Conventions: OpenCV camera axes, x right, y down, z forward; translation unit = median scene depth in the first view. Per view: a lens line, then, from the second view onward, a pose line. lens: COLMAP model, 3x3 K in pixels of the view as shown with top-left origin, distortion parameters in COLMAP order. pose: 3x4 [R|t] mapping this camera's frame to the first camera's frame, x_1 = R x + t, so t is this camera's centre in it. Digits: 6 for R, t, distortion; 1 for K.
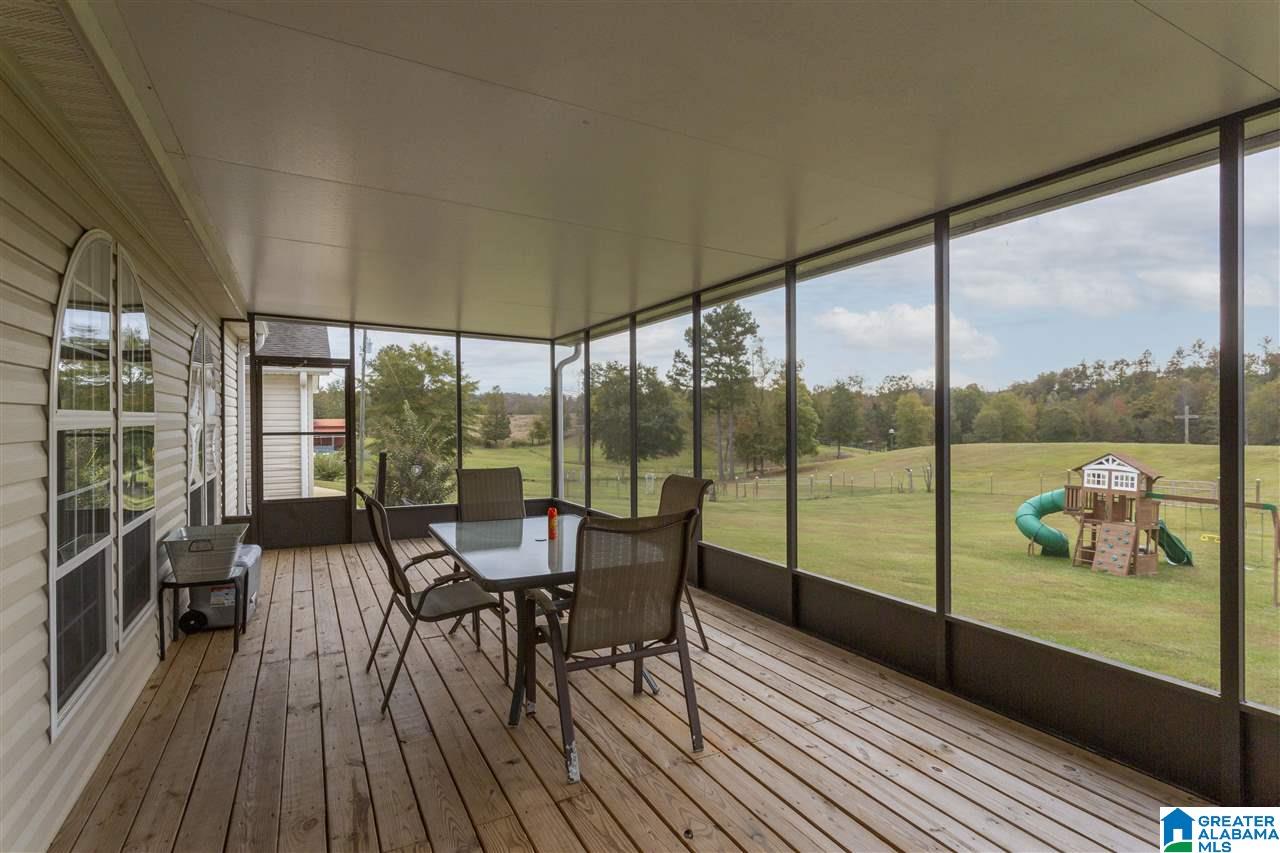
lens RADIAL K [[637.6, 0, 629.0], [0, 637.6, 420.0], [0, 0, 1]] dist [-0.007062, -0.002282]
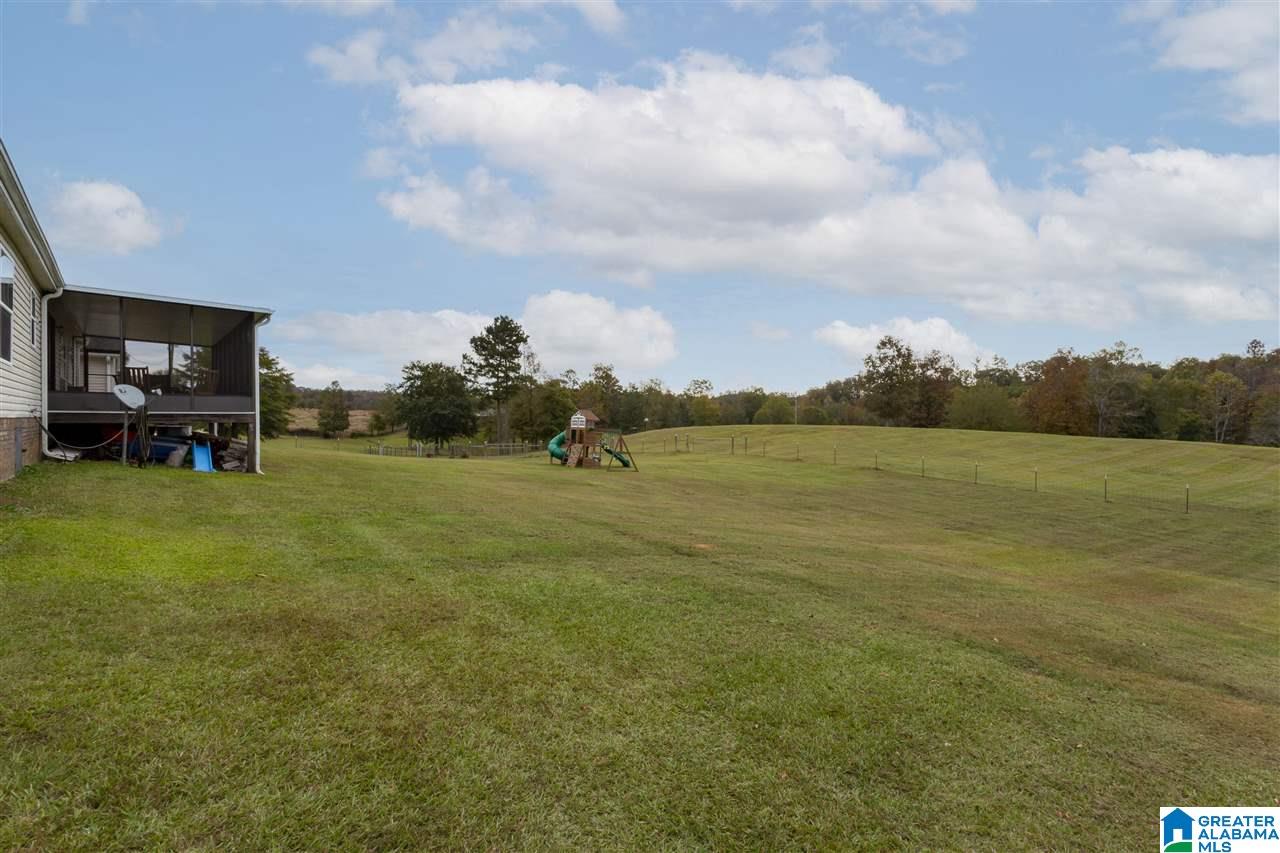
lens RADIAL K [[606.4, 0, 642.9], [0, 606.4, 430.5], [0, 0, 1]] dist [0.003500, -0.001331]
pose [[0.974651, 0.001749, 0.223722, 0.144678], [-0.005091, 0.999884, 0.014363, 0.025095], [-0.223671, -0.015138, 0.974547, -0.258951]]
